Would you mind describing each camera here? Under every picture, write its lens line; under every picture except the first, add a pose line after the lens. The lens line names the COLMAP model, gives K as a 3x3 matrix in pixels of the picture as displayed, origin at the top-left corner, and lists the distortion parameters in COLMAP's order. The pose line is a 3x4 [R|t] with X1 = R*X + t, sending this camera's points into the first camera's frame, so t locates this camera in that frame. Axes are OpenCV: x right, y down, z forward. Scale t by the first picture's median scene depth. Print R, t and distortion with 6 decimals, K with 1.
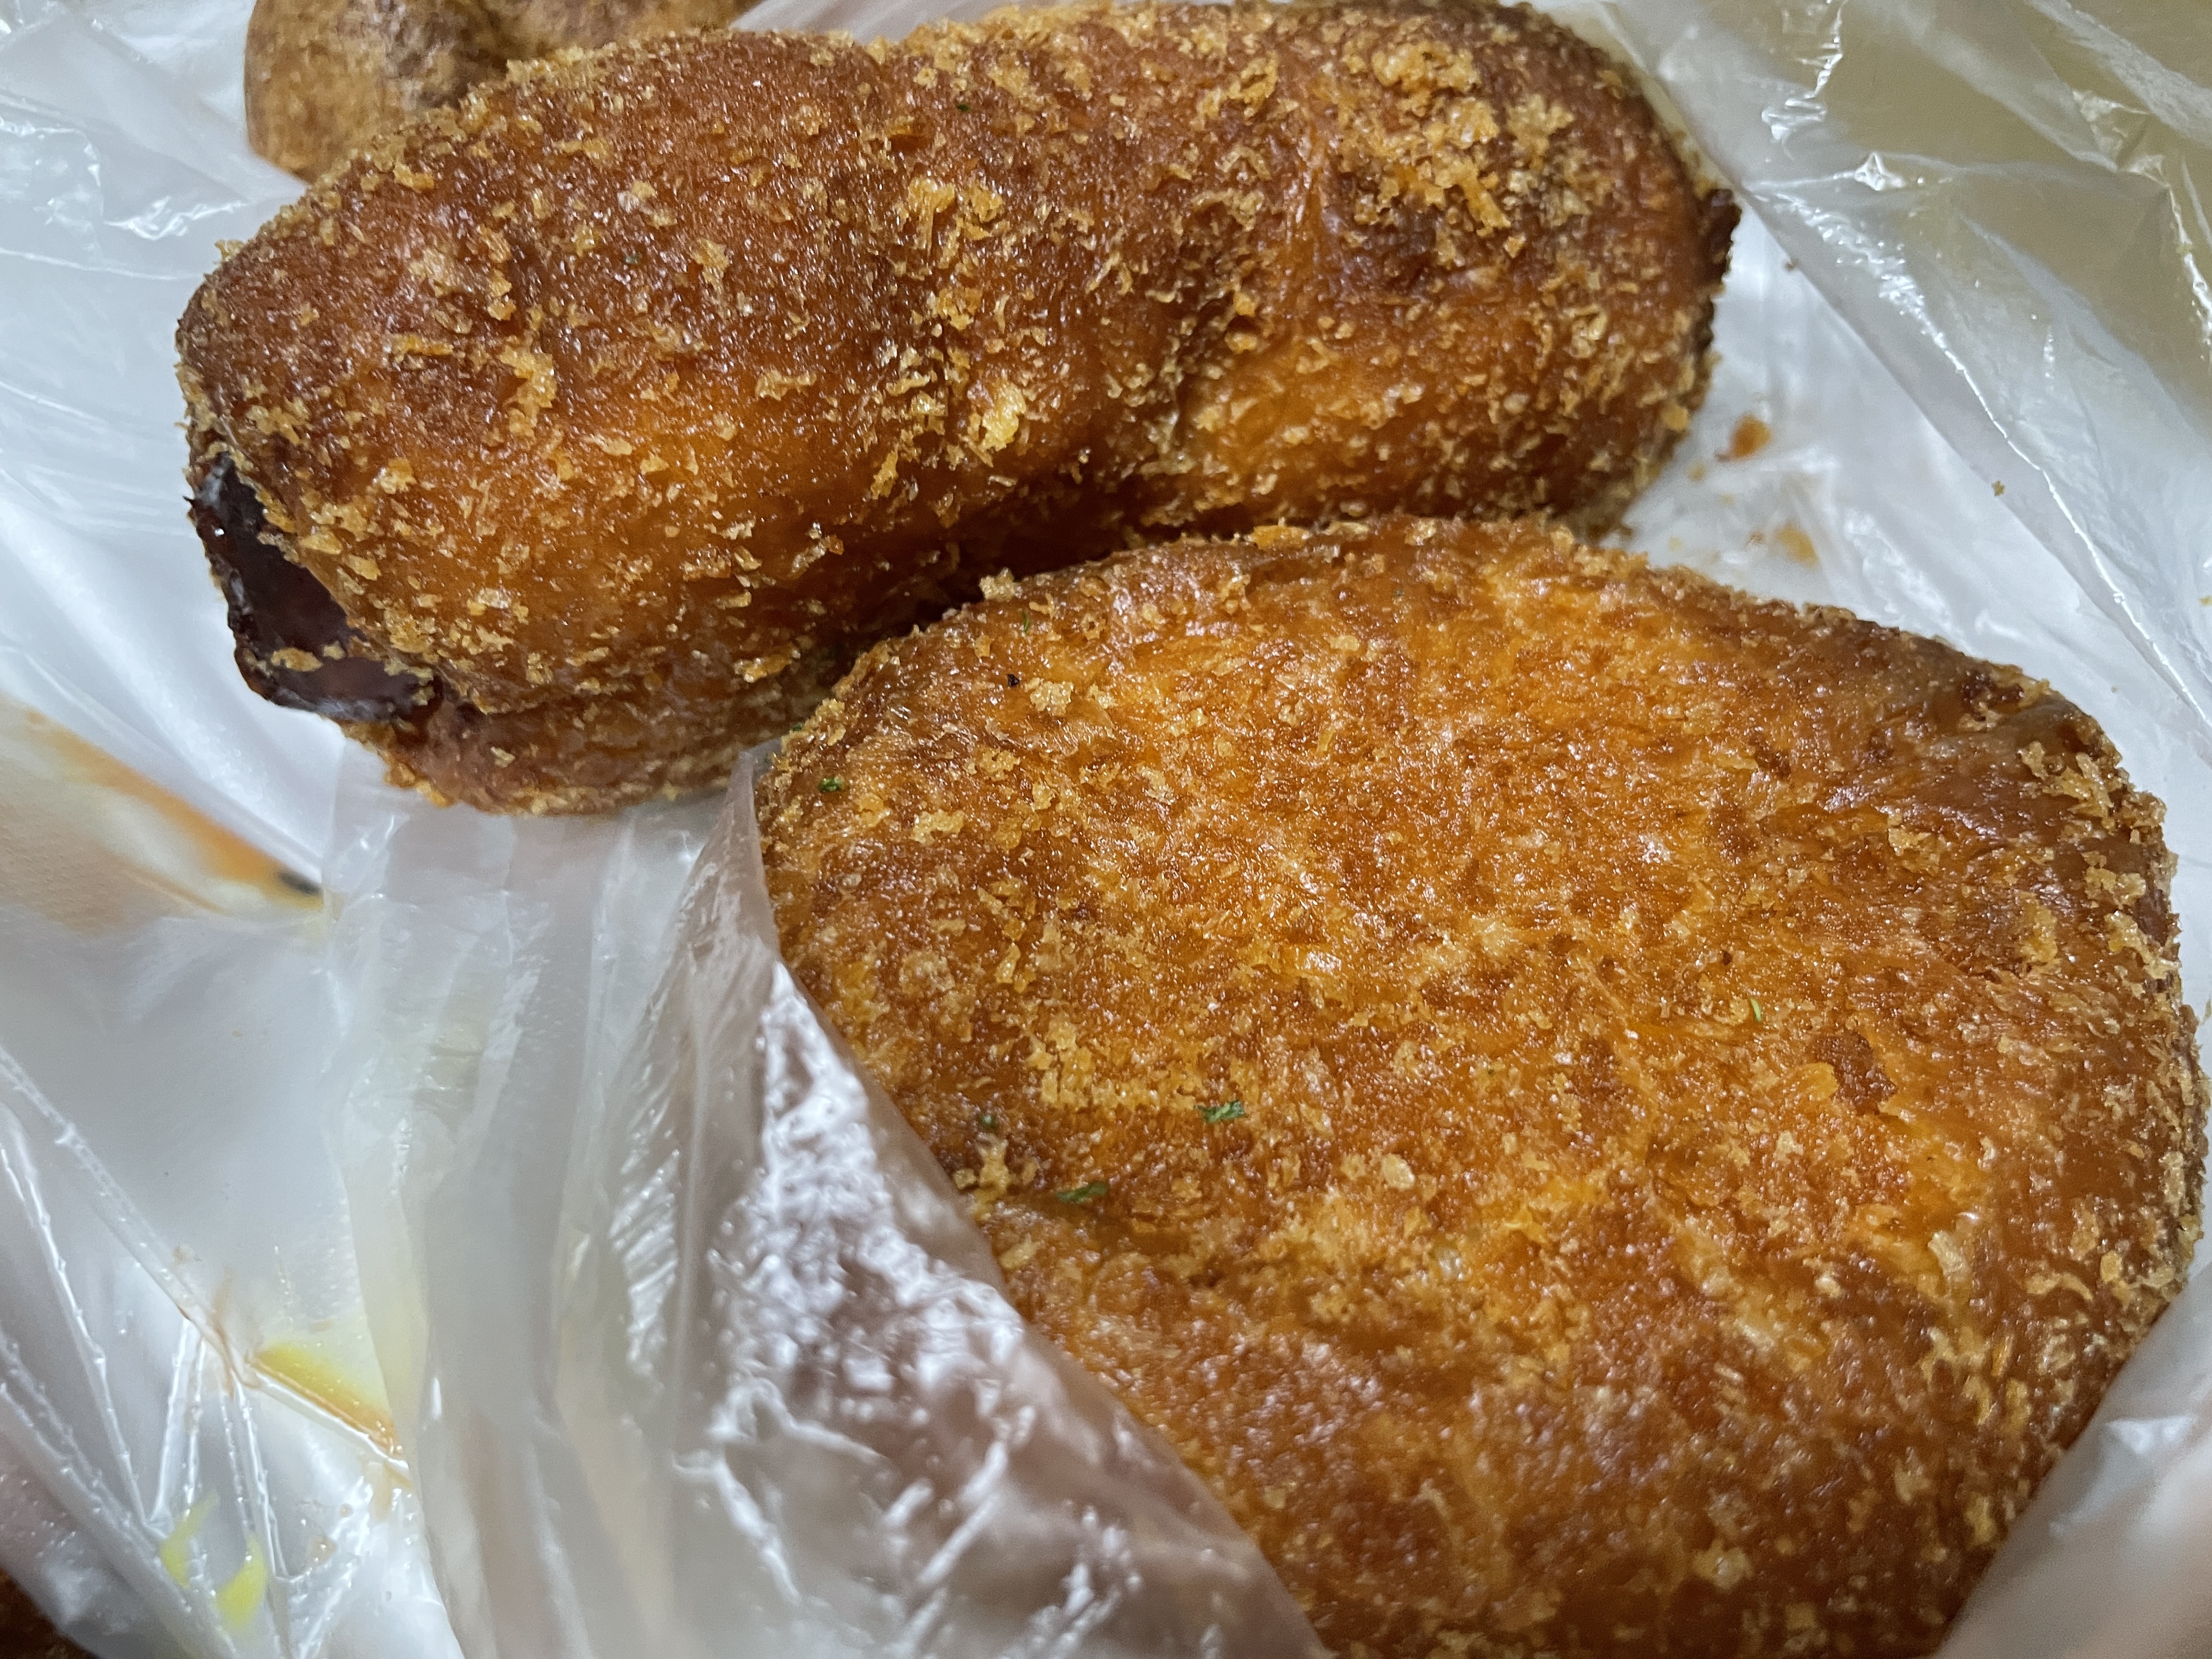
lens RADIAL K [[1690.0, 0, 1120.4], [0, 1690.0, 821.9], [0, 0, 1]] dist [0.057703, -0.115938]
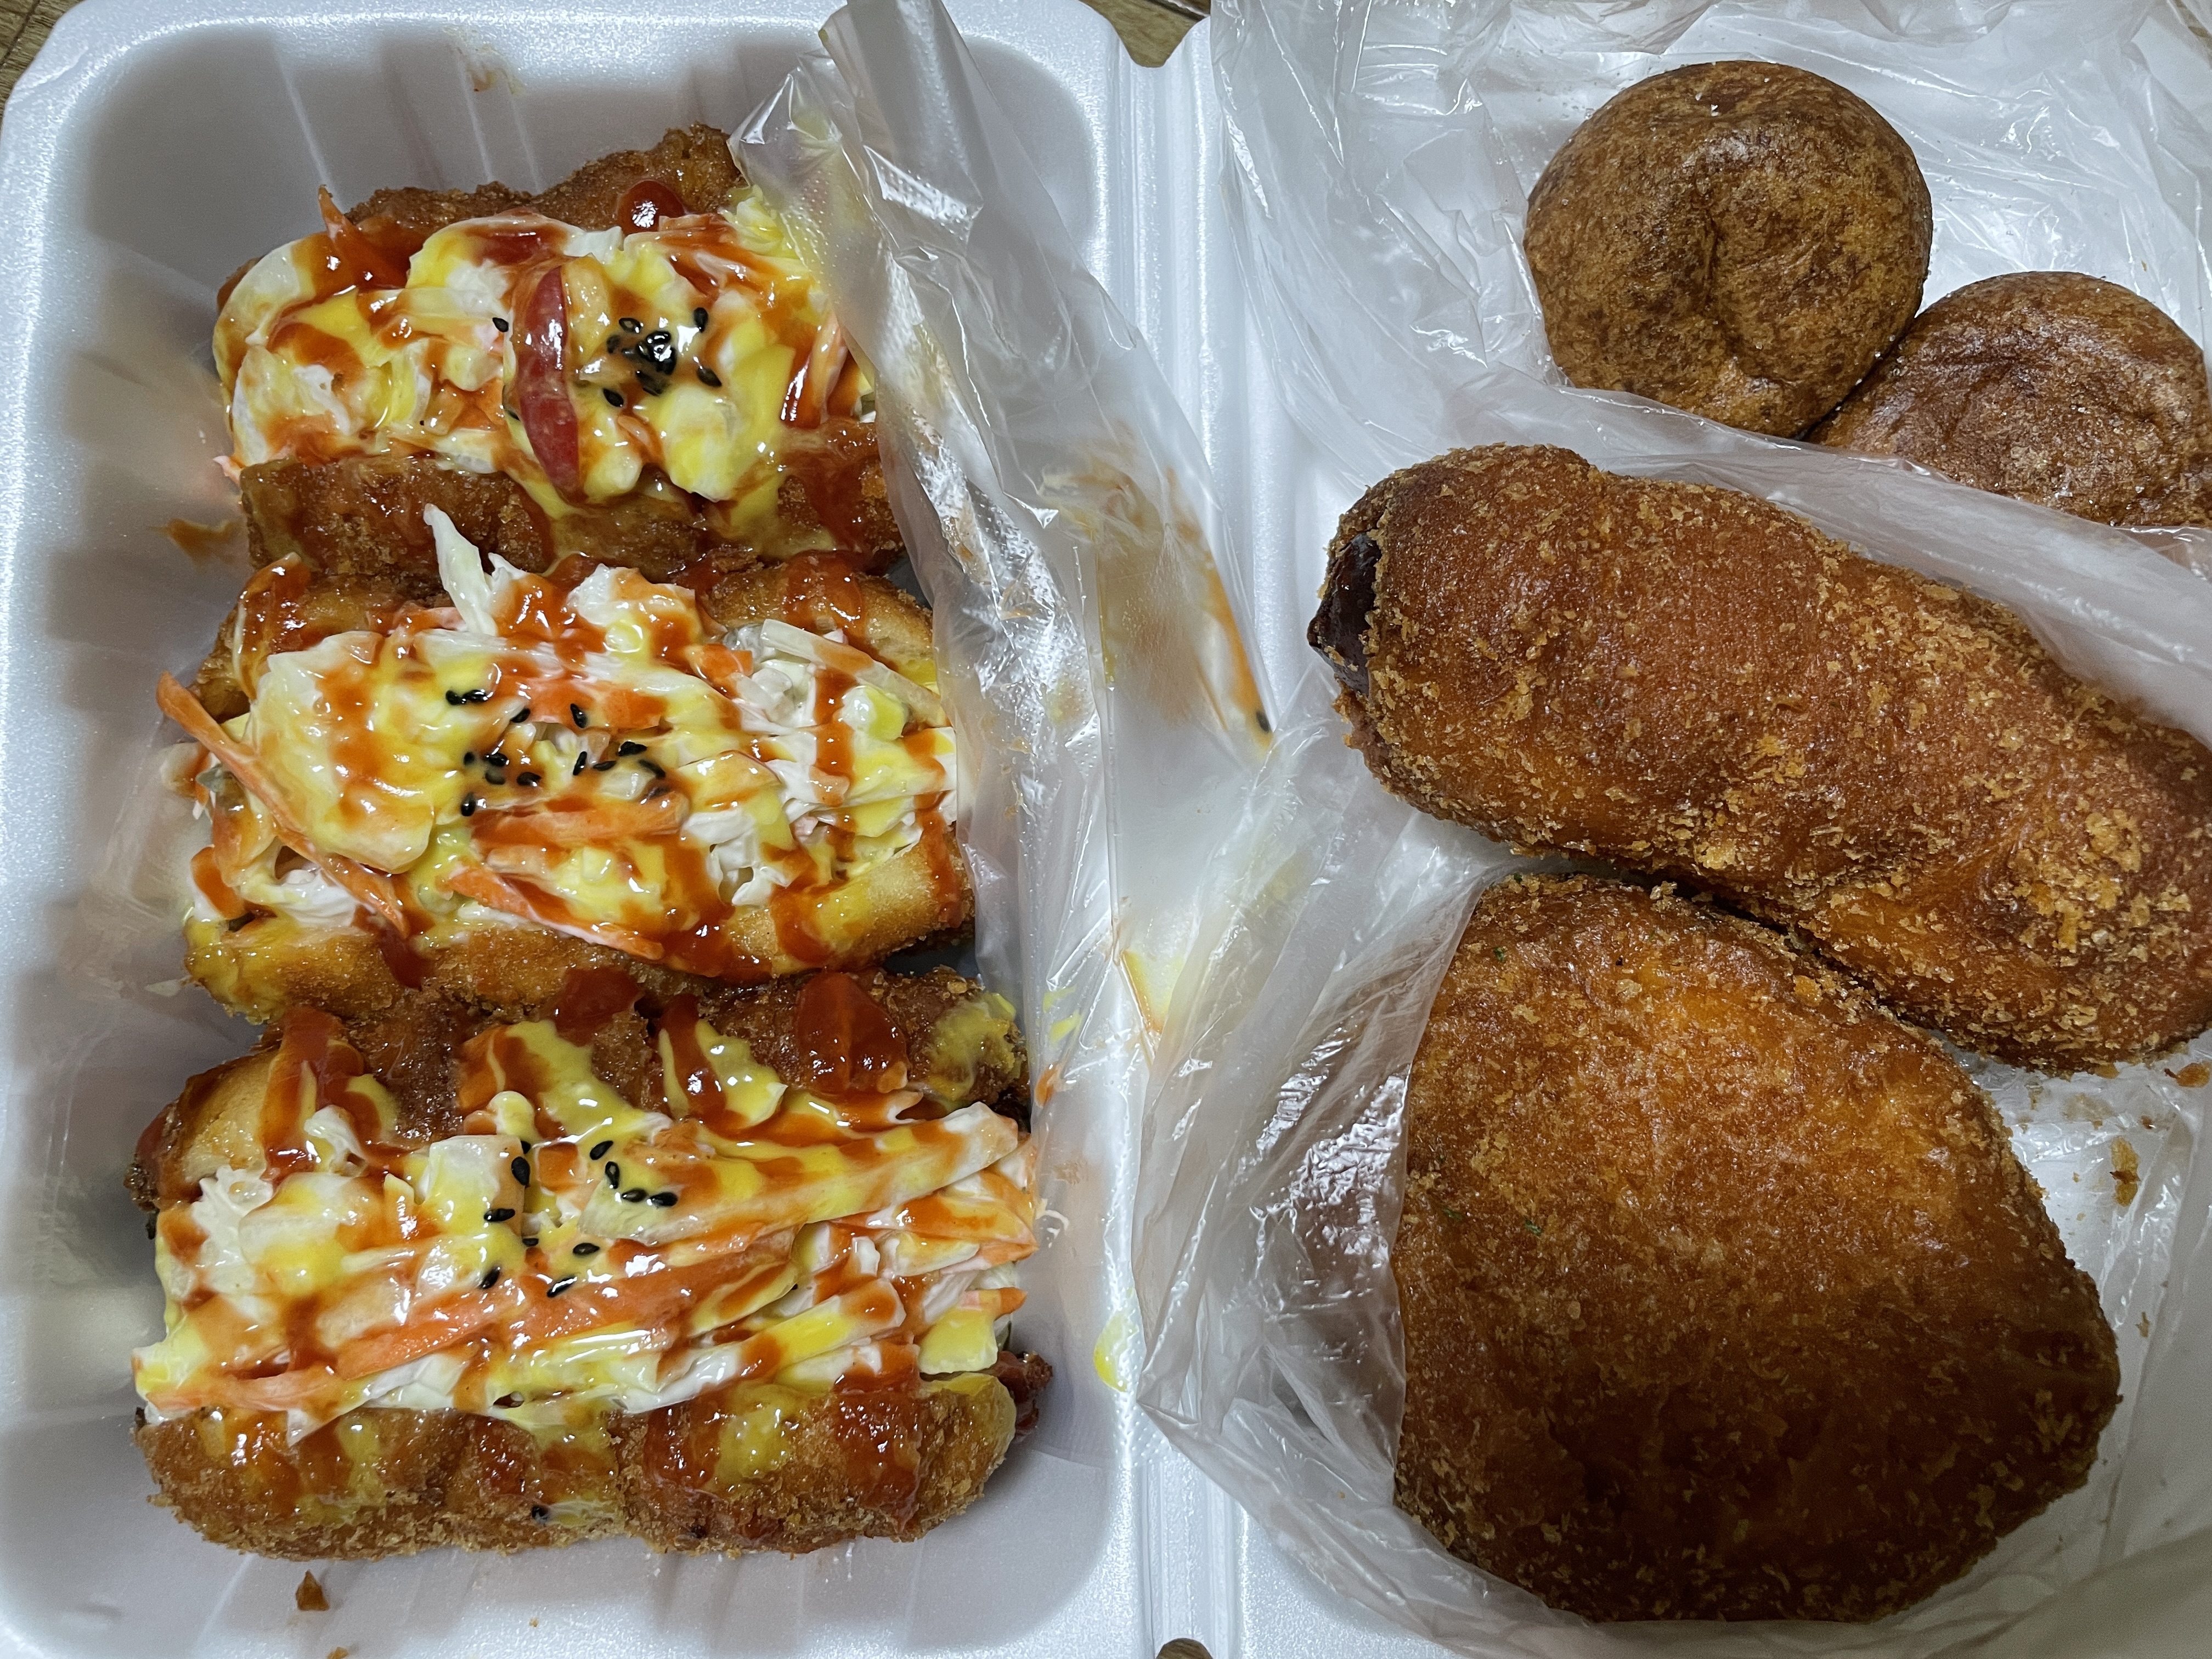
lens RADIAL K [[1690.0, 0, 1120.4], [0, 1690.0, 821.9], [0, 0, 1]] dist [0.057703, -0.115938]
pose [[0.719310, 0.669649, -0.184831, -0.220394], [-0.552287, 0.712641, 0.432577, -0.706890], [0.421393, -0.209077, 0.882448, -0.830596]]
